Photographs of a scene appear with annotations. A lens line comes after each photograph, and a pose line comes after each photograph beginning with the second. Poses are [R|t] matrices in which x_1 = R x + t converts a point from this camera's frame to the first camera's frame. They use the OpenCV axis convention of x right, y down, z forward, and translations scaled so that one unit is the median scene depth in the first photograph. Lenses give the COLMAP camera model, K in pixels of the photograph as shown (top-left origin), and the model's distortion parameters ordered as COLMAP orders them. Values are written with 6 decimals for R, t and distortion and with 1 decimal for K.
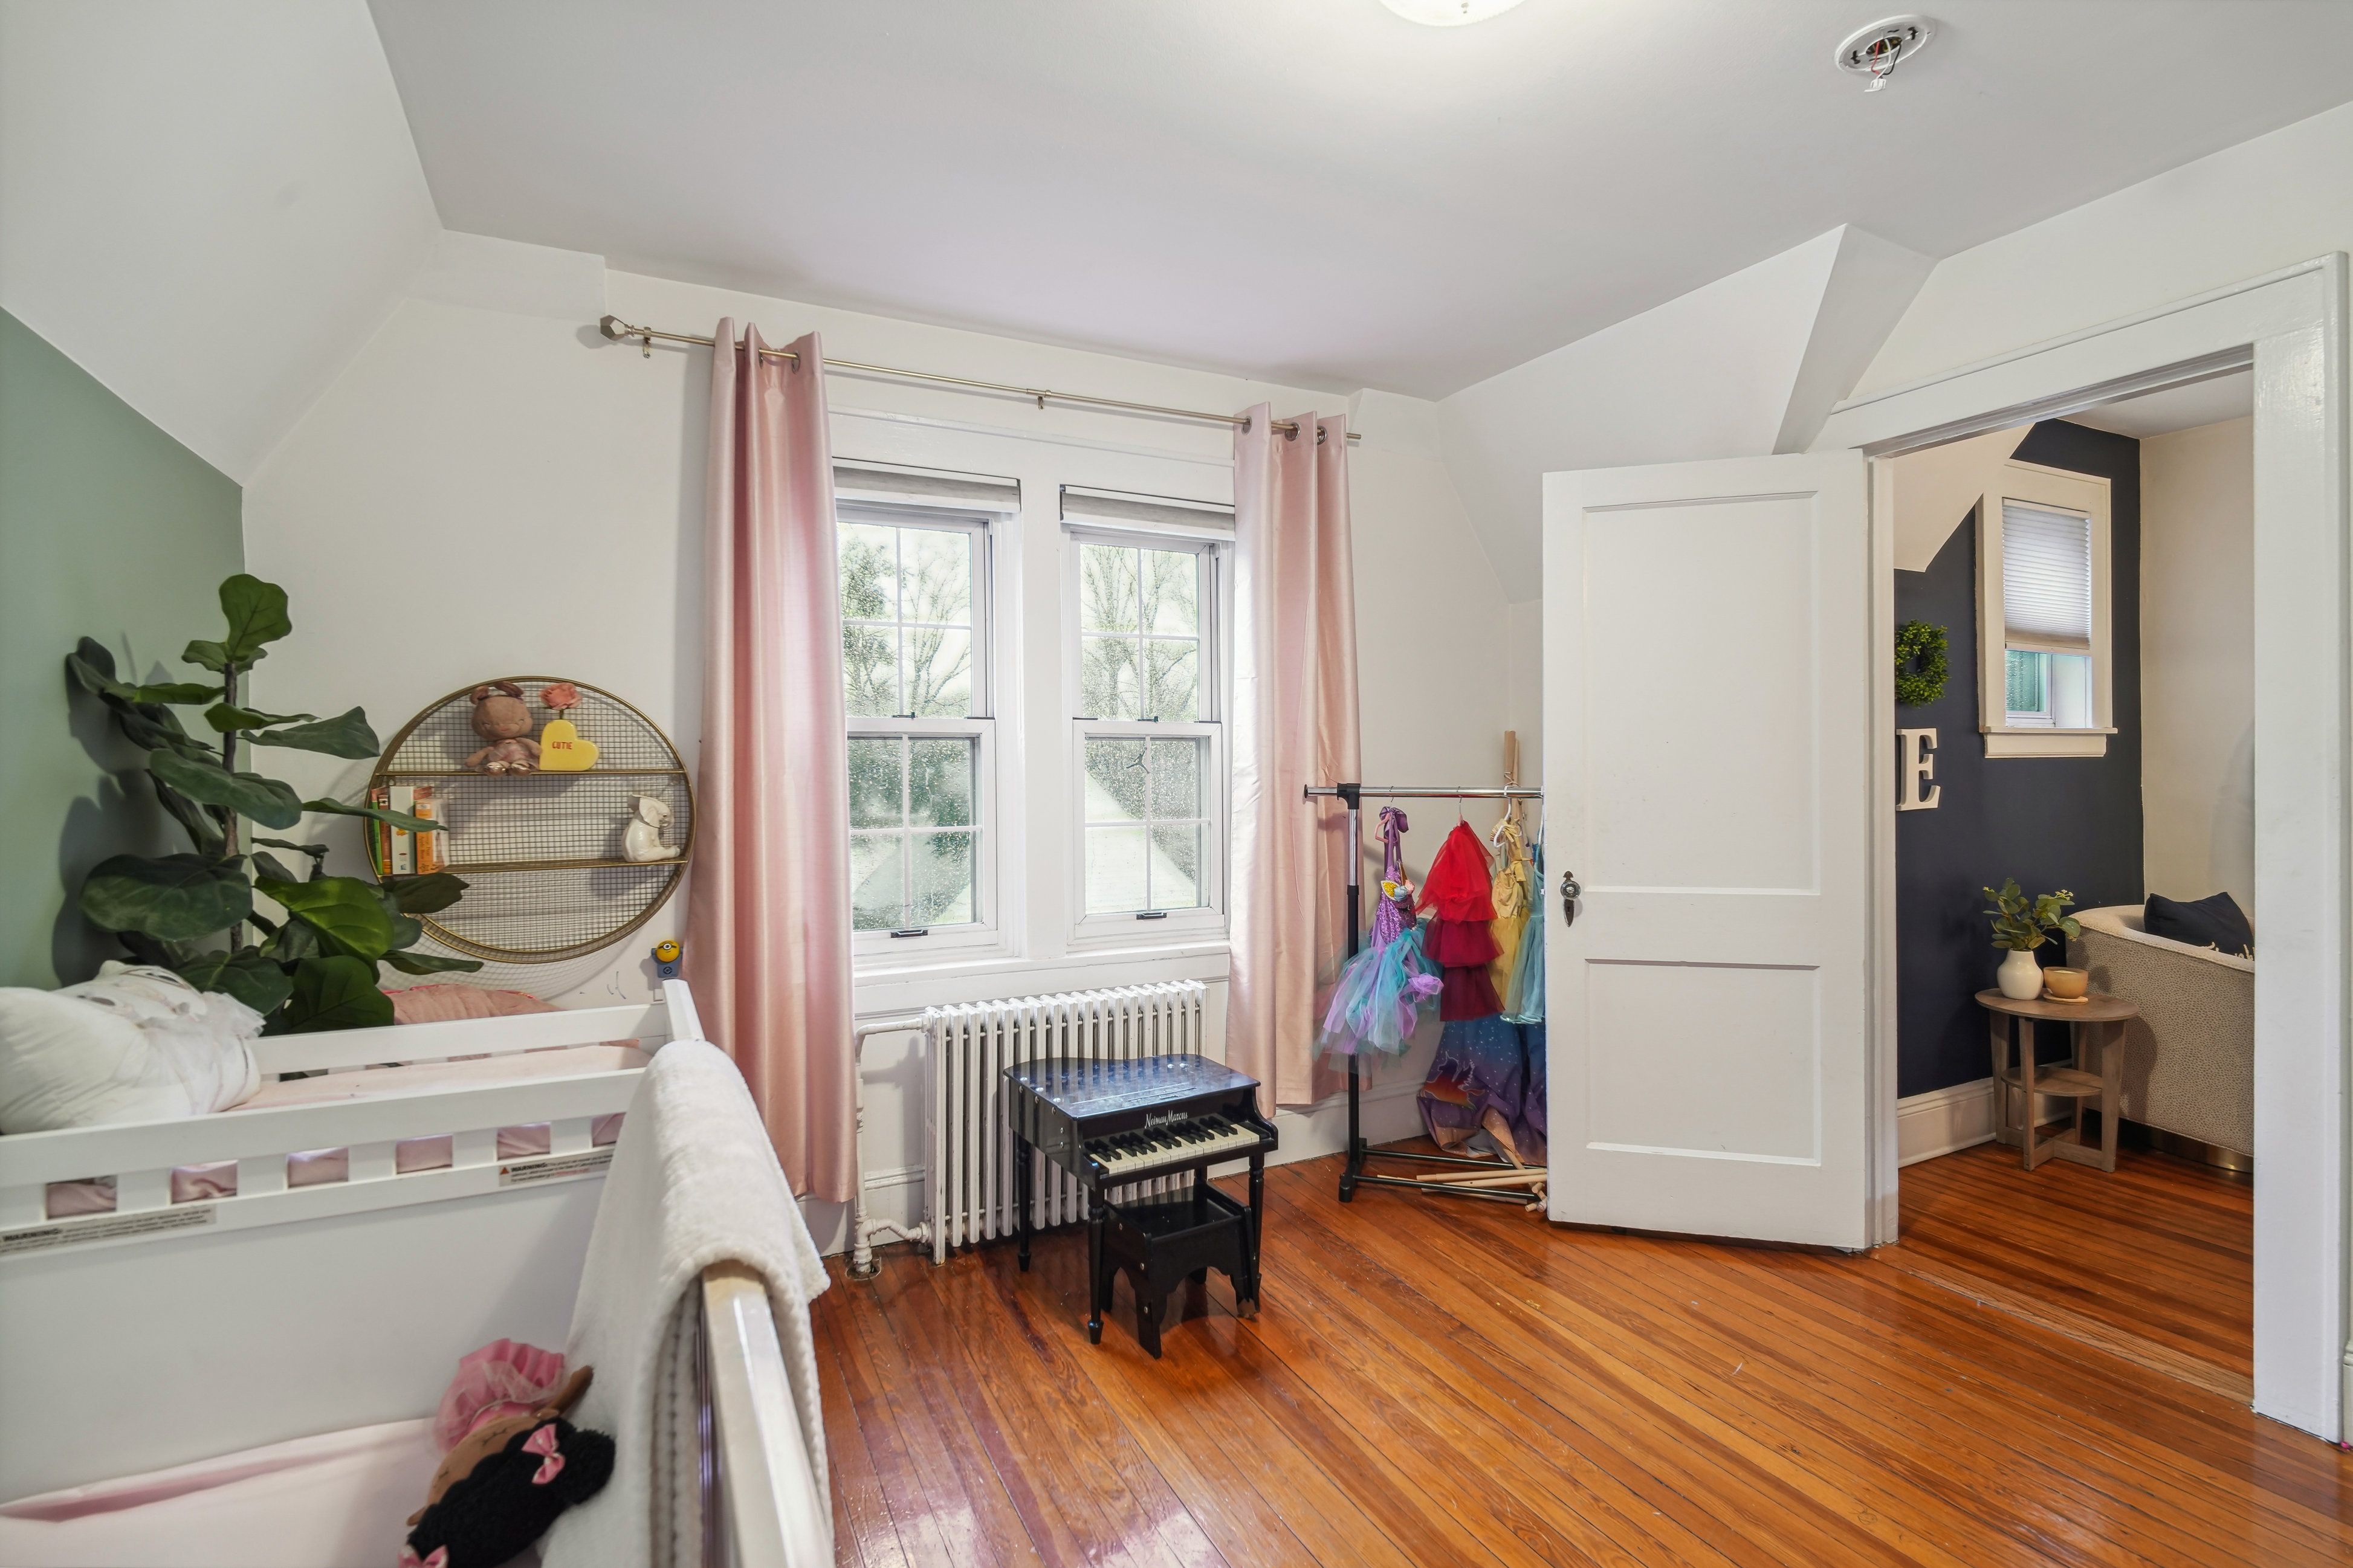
lens RADIAL K [[1115.8, 0, 1186.7], [0, 1115.8, 773.2], [0, 0, 1]] dist [0.000065, -0.001076]
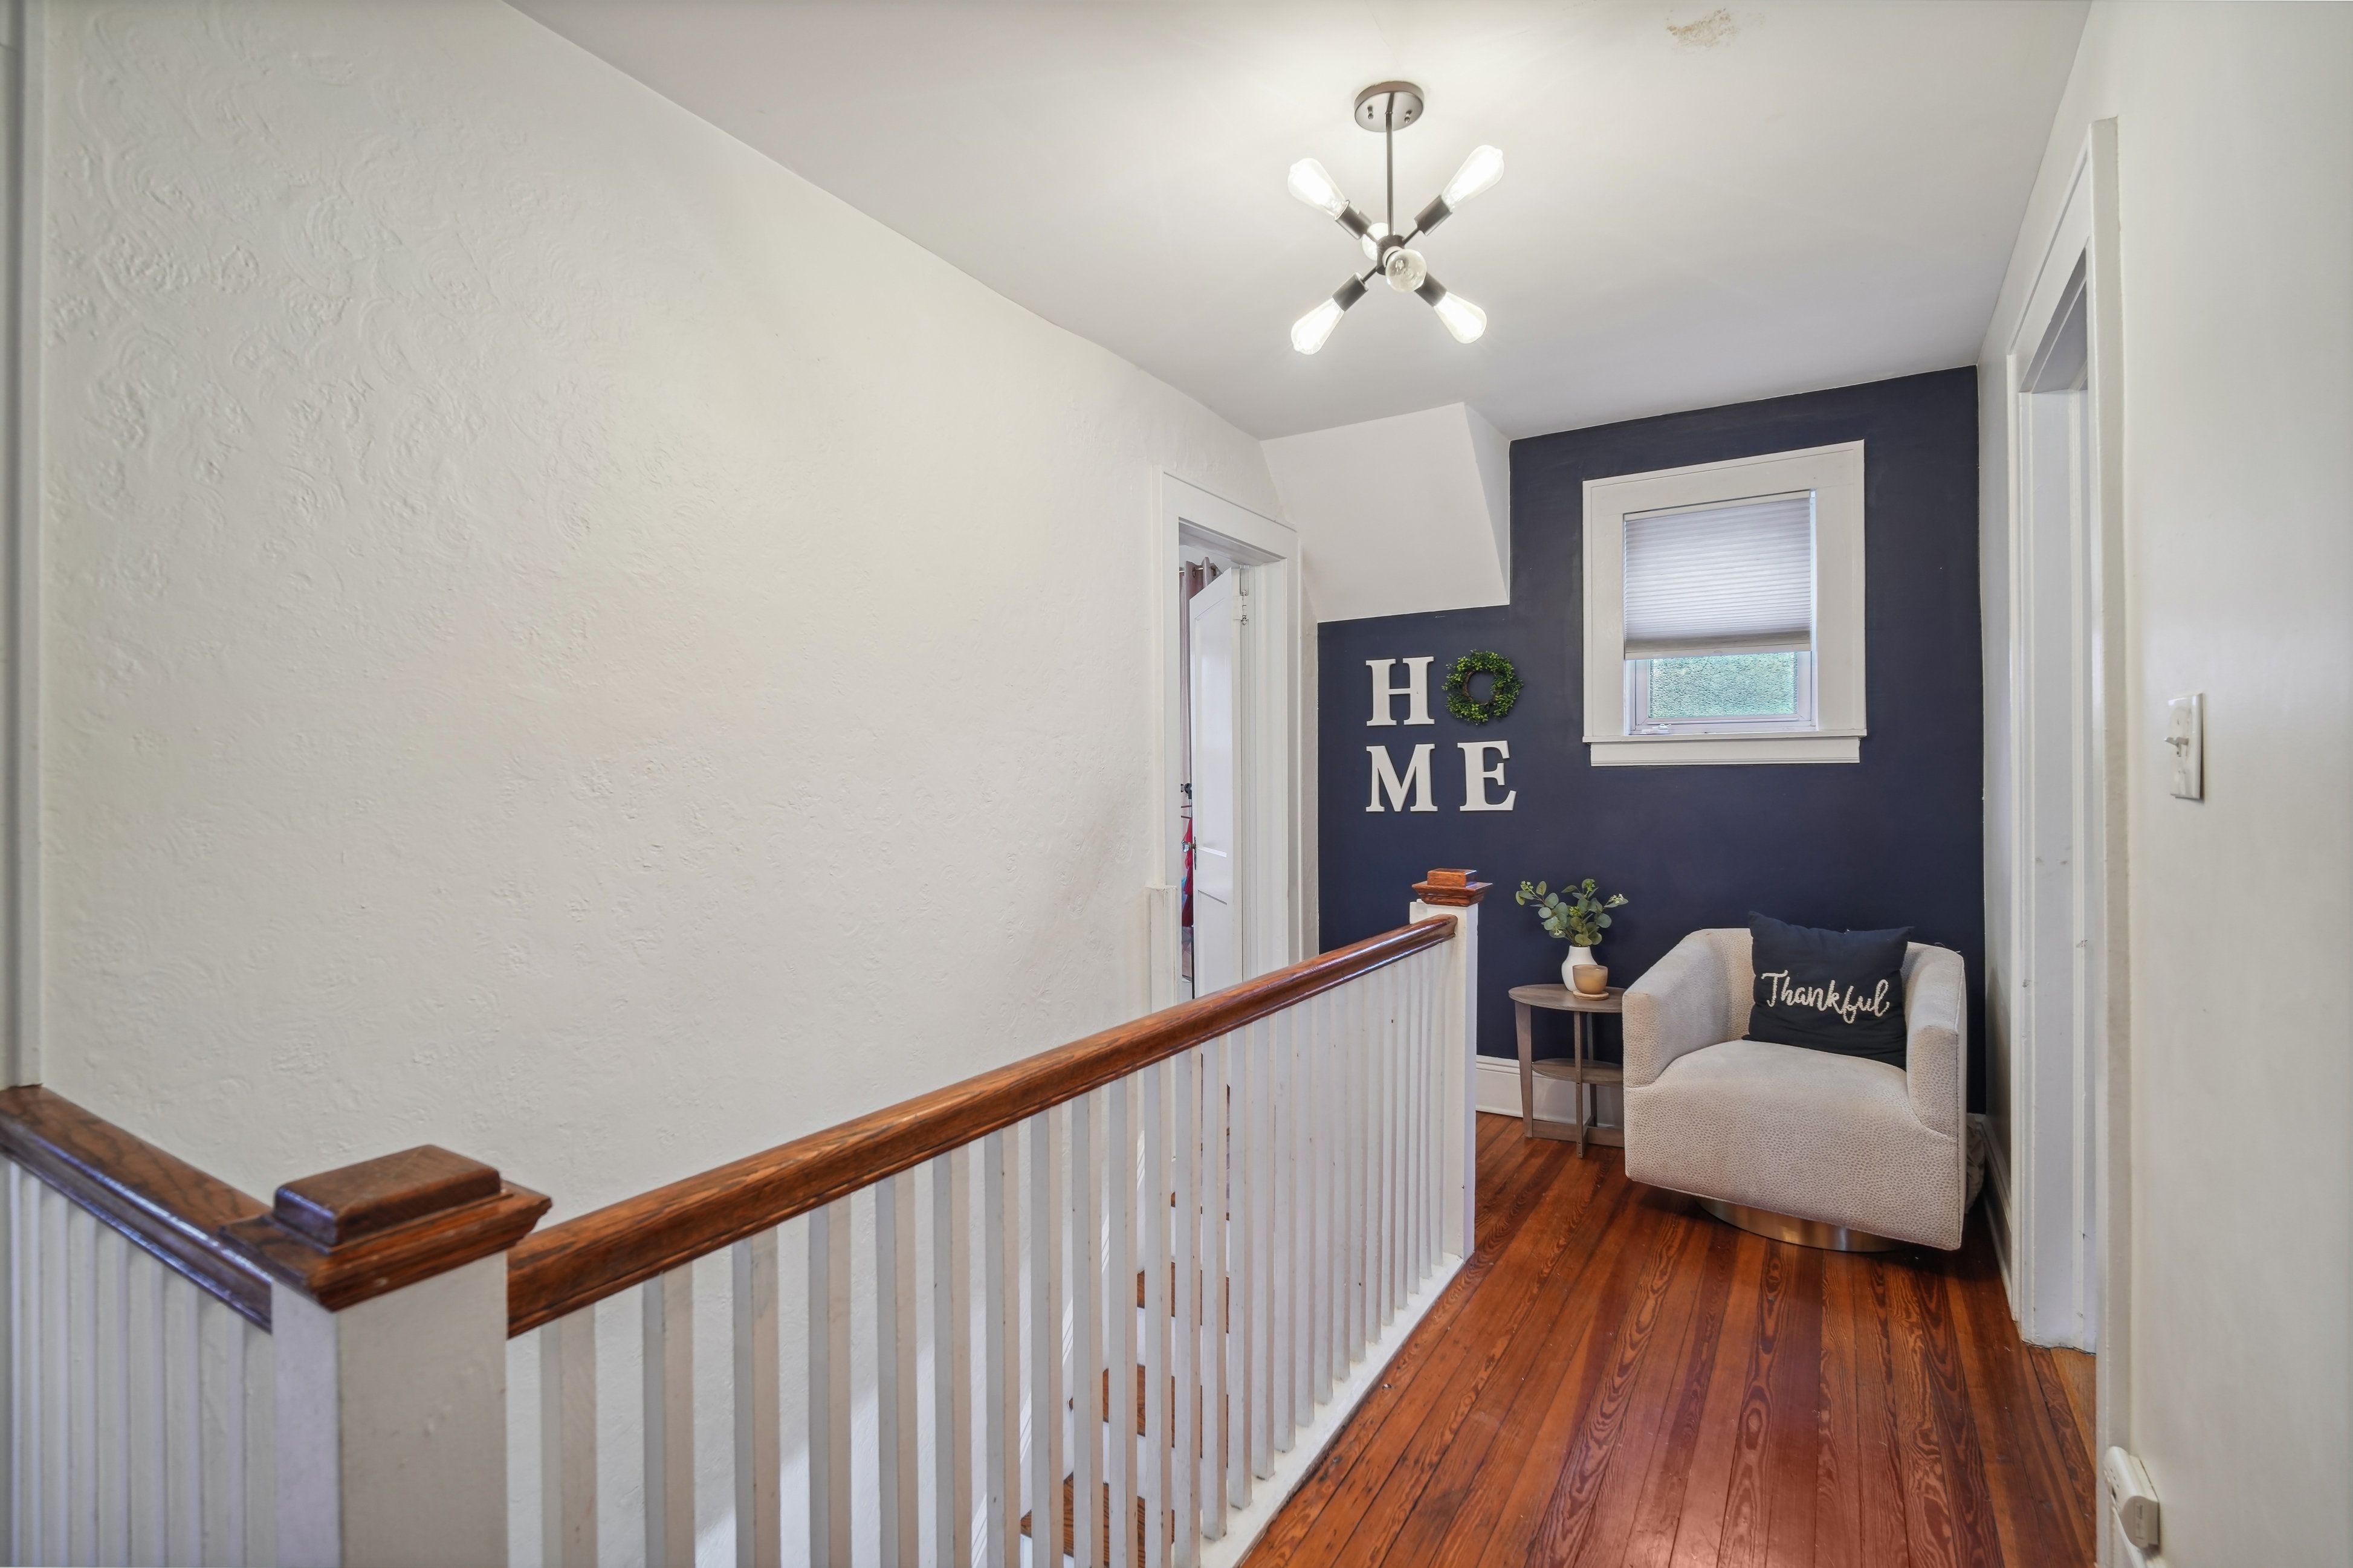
lens RADIAL K [[1081.6, 0, 1173.1], [0, 1081.6, 793.1], [0, 0, 1]] dist [-0.002175, 0.000212]
pose [[0.524144, 0.012712, -0.851535, 1.442920], [-0.004575, 0.999916, 0.012112, 0.001632], [0.851617, -0.002453, 0.524159, 0.121349]]
